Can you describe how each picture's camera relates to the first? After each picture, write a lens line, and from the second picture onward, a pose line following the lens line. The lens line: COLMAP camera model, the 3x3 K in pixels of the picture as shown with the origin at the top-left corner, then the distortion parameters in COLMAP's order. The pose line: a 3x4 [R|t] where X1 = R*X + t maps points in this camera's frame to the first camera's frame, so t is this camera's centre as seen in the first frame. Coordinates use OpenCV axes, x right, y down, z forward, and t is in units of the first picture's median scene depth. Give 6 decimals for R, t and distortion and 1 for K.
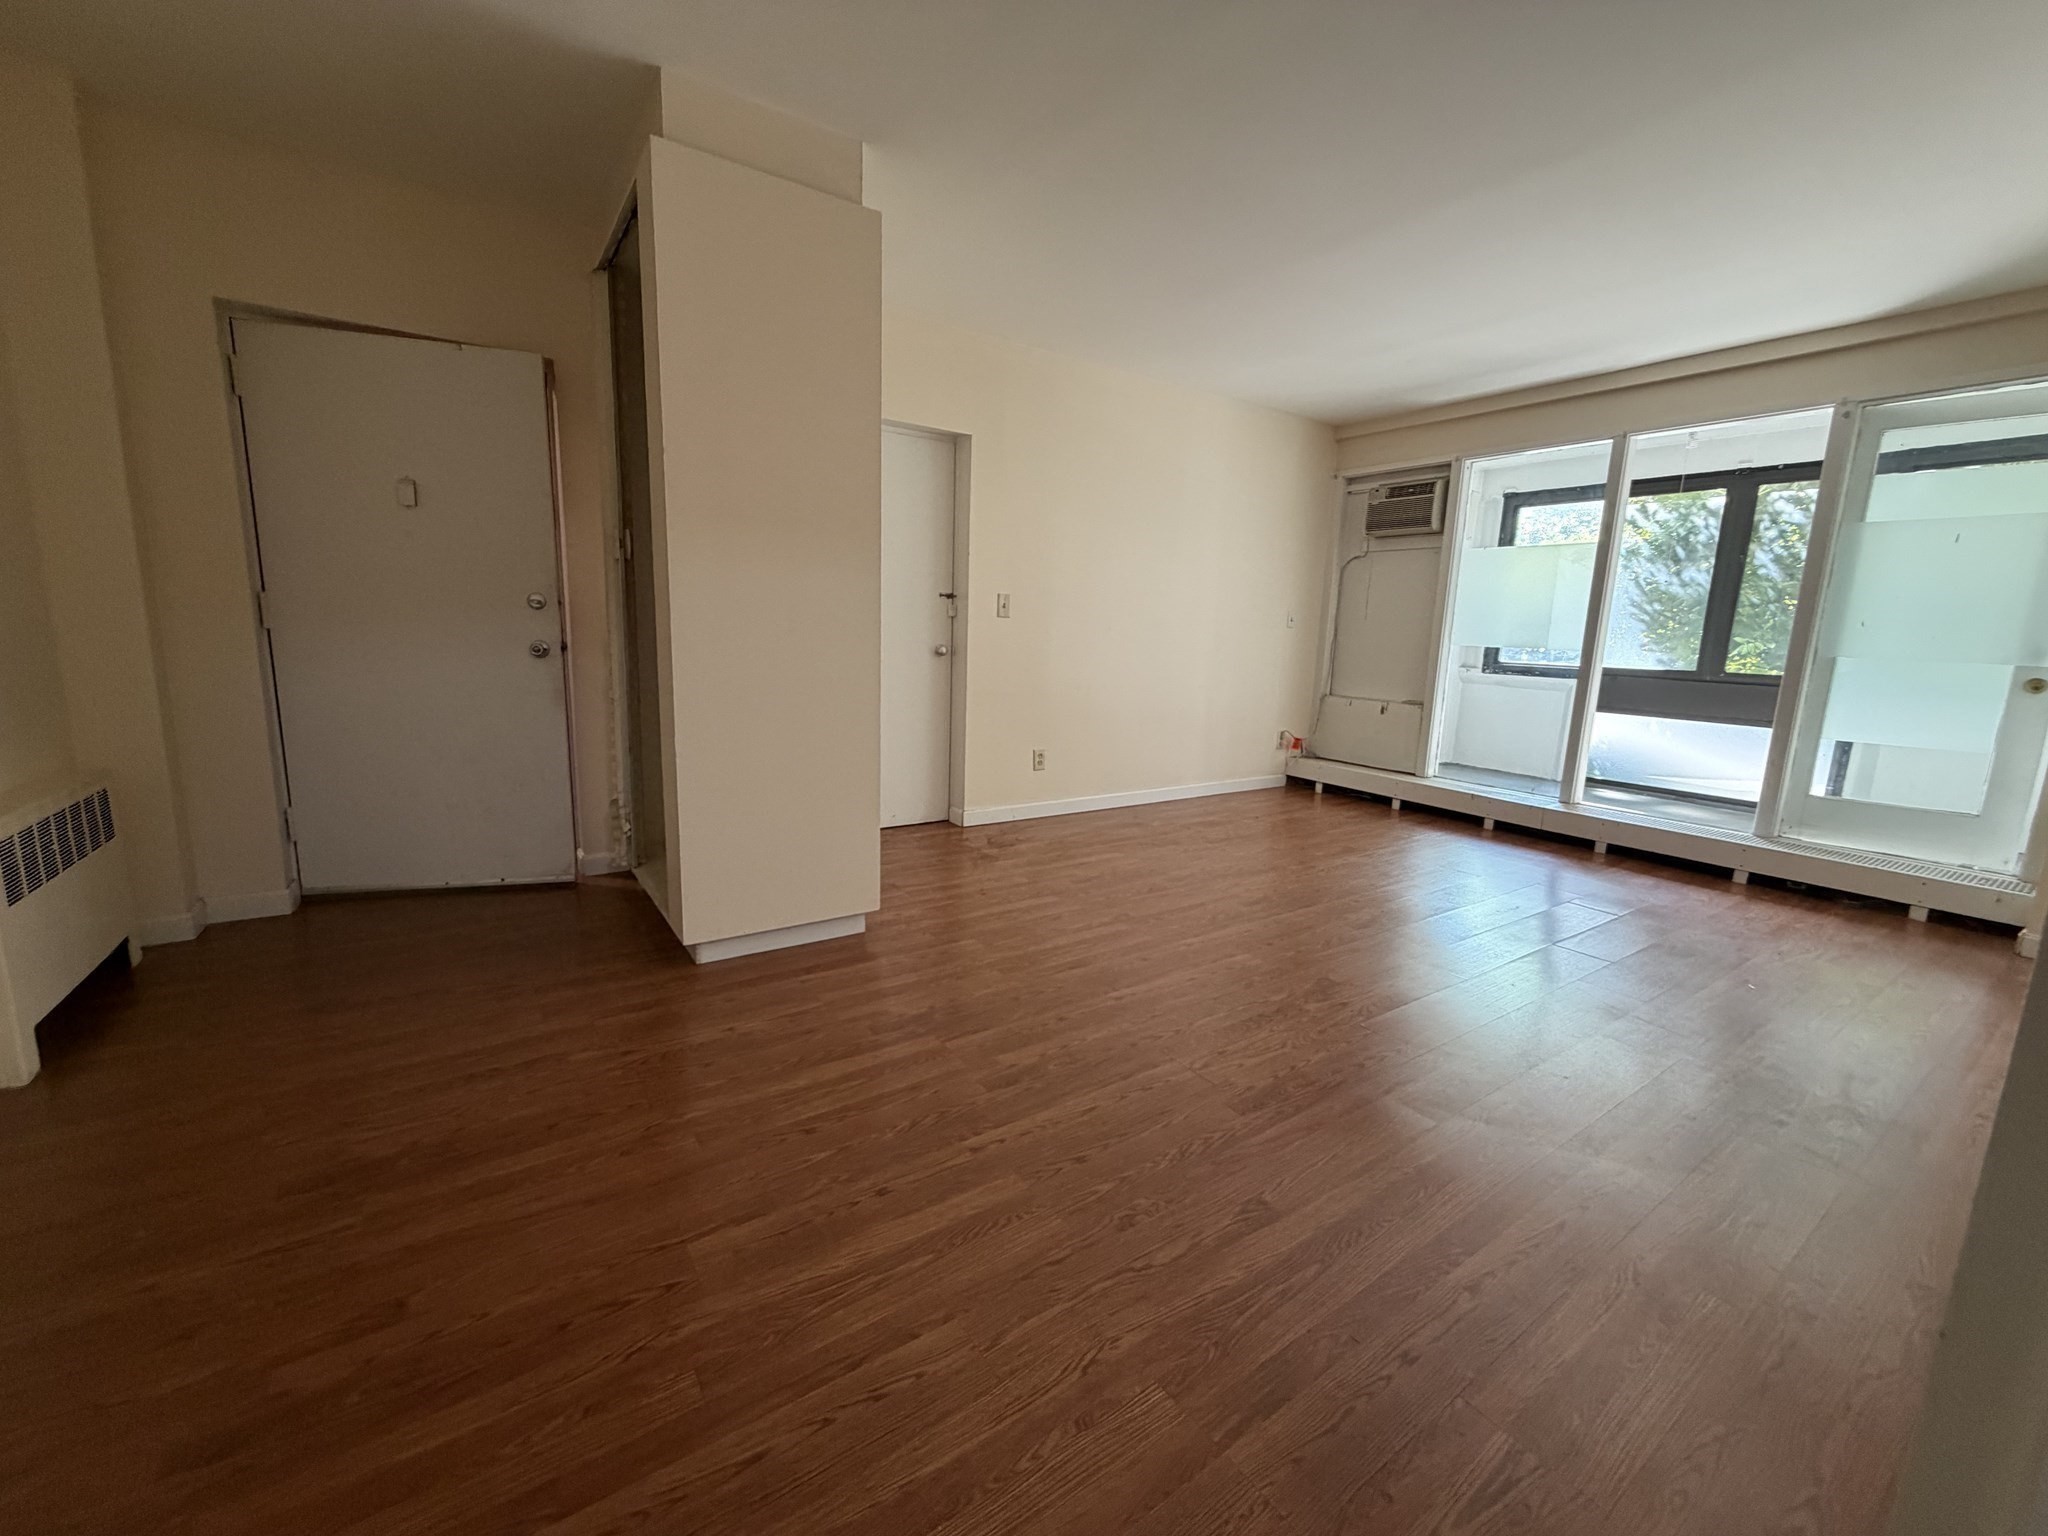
lens RADIAL K [[818.1, 0, 1019.9], [0, 818.1, 766.8], [0, 0, 1]] dist [-0.000511, 0.000496]
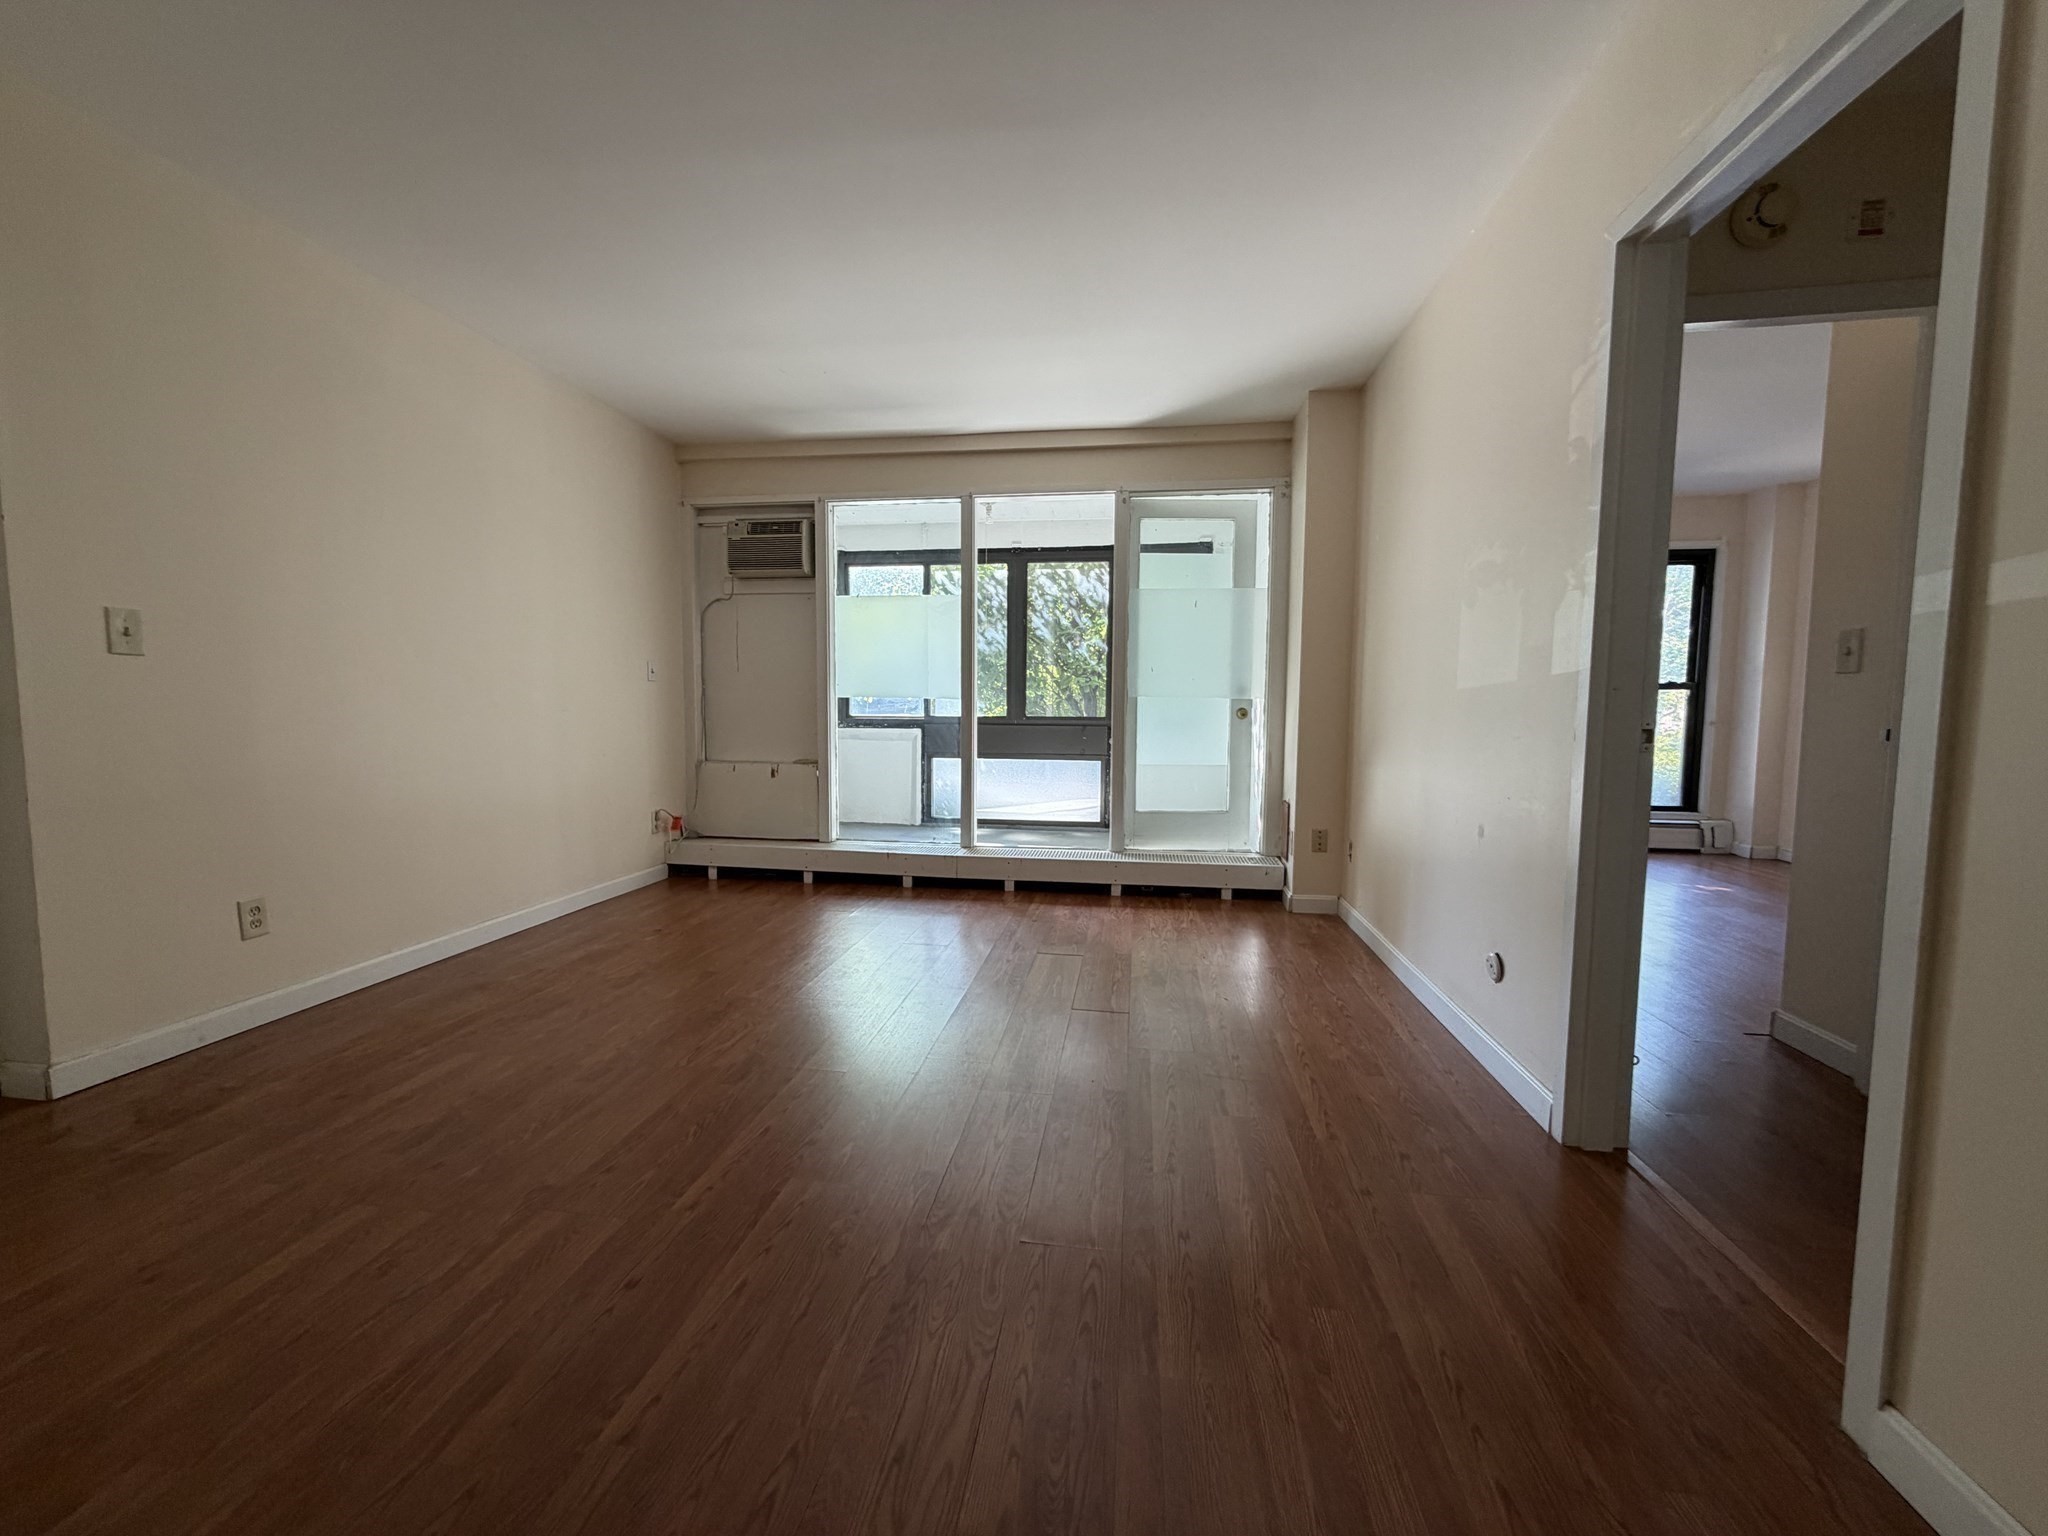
lens RADIAL K [[818.1, 0, 1019.9], [0, 818.1, 766.8], [0, 0, 1]] dist [-0.000511, 0.000496]
pose [[0.678740, -0.081356, 0.729858, -0.016463], [0.139472, 0.990037, -0.019346, -0.023078], [-0.721013, 0.114926, 0.683325, 0.220204]]
